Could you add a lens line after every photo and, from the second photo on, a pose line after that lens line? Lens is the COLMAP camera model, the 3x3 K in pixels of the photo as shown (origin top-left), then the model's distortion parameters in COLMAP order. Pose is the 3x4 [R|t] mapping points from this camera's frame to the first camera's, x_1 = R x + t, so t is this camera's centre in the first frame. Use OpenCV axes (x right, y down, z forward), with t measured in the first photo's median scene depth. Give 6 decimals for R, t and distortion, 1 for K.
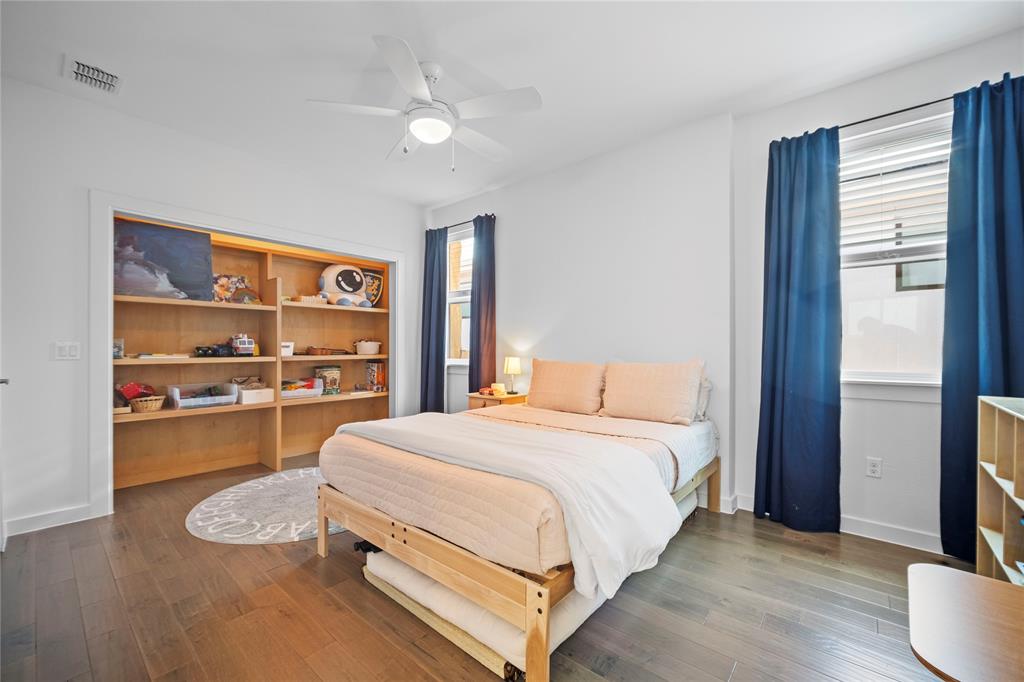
lens RADIAL K [[404.1, 0, 513.3], [0, 404.1, 345.0], [0, 0, 1]] dist [-0.000918, -0.000193]
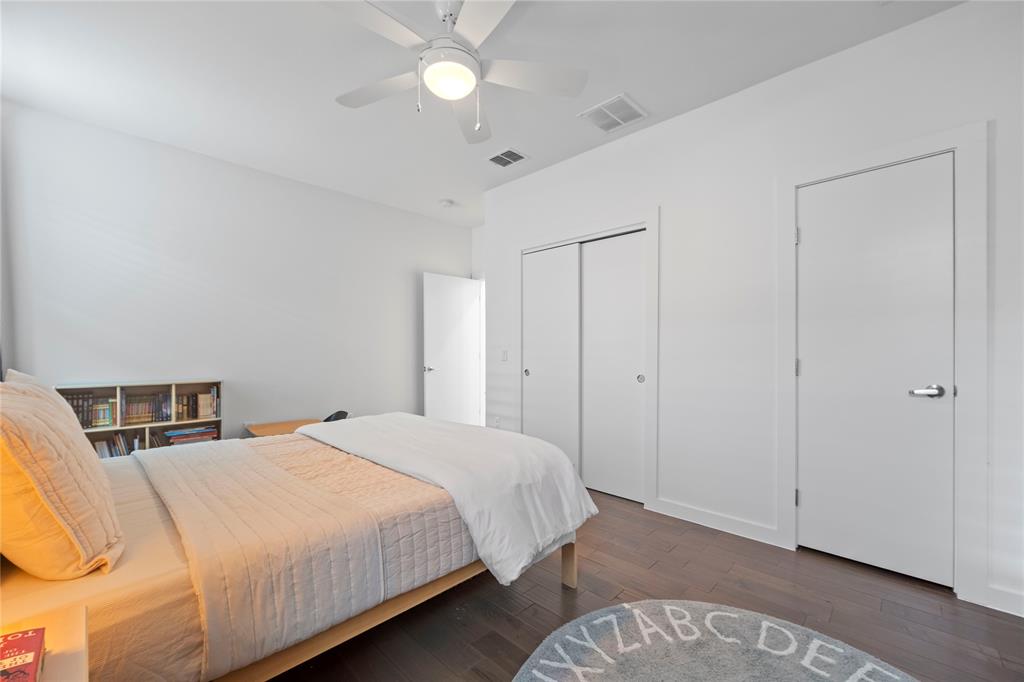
lens RADIAL K [[404.1, 0, 511.6], [0, 404.1, 346.5], [0, 0, 1]] dist [-0.000918, -0.000193]
pose [[-0.998728, 0.000623, 0.050410, -0.347123], [0.000474, 0.999995, -0.002970, -0.001896], [-0.050412, -0.002943, -0.998724, 1.686194]]
